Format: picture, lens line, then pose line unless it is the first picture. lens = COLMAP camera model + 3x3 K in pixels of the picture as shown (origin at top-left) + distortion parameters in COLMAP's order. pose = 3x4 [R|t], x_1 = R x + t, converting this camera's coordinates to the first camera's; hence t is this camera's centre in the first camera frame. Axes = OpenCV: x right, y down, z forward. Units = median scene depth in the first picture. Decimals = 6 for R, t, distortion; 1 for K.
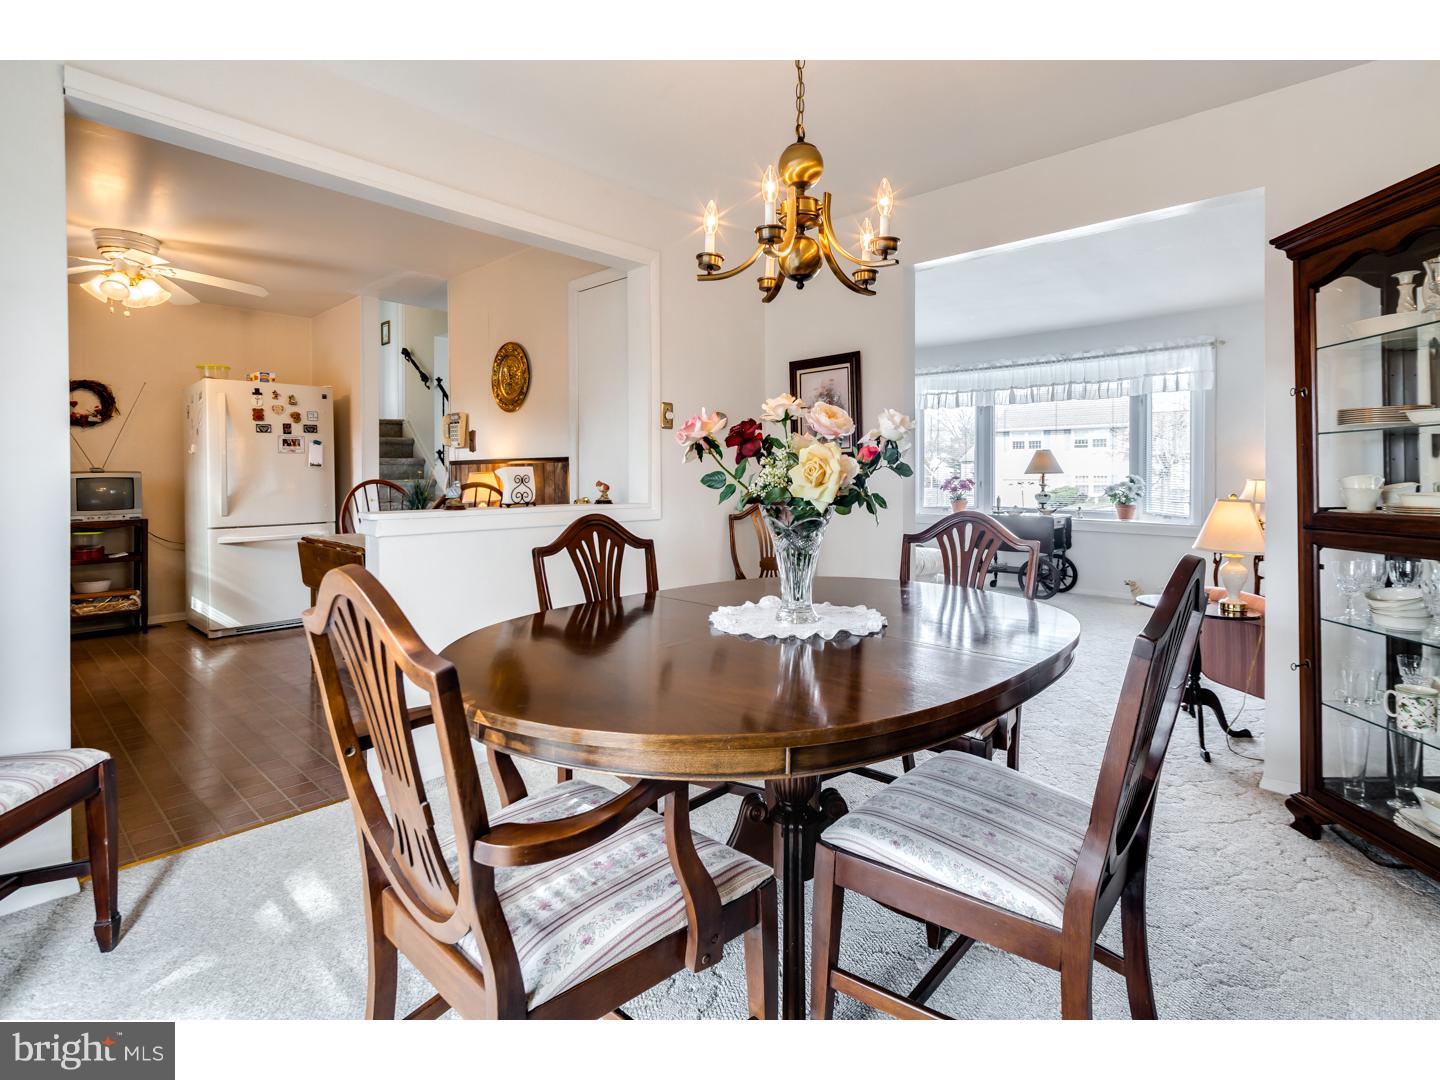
lens RADIAL K [[698.0, 0, 729.1], [0, 698.0, 478.7], [0, 0, 1]] dist [0.002471, 0.000292]
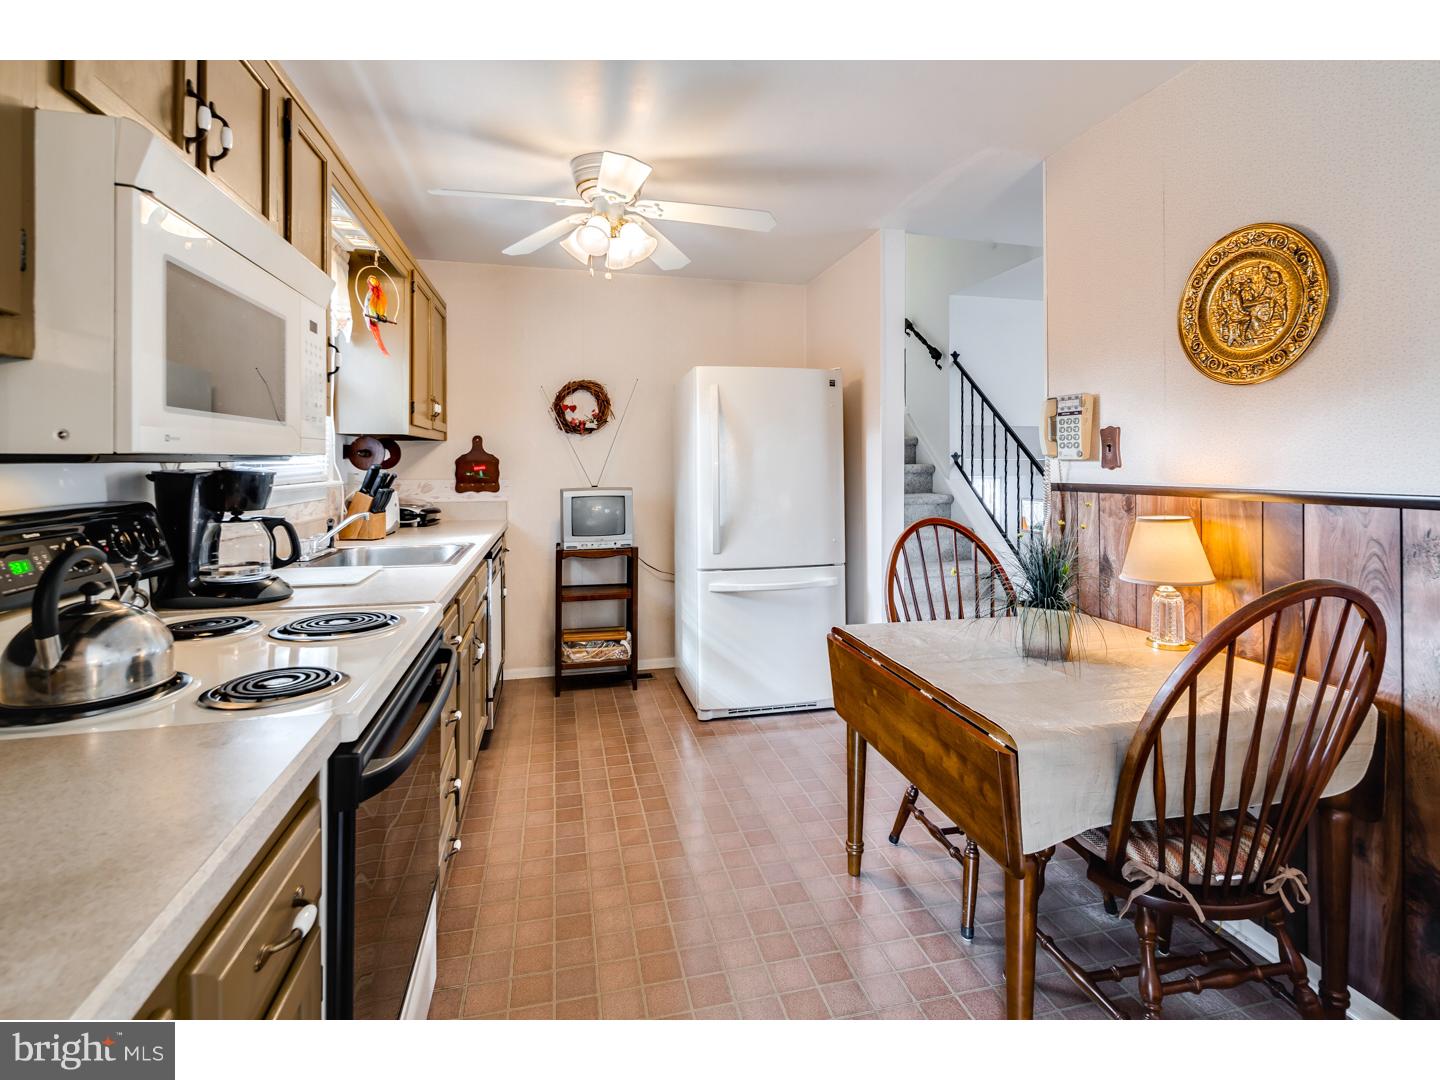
lens RADIAL K [[698.0, 0, 729.1], [0, 698.0, 478.7], [0, 0, 1]] dist [0.002471, 0.000292]
pose [[0.827848, 0.014766, -0.560759, -0.298199], [-0.006580, 0.999840, 0.016614, -0.036087], [0.560914, -0.010064, 0.827813, 0.398831]]
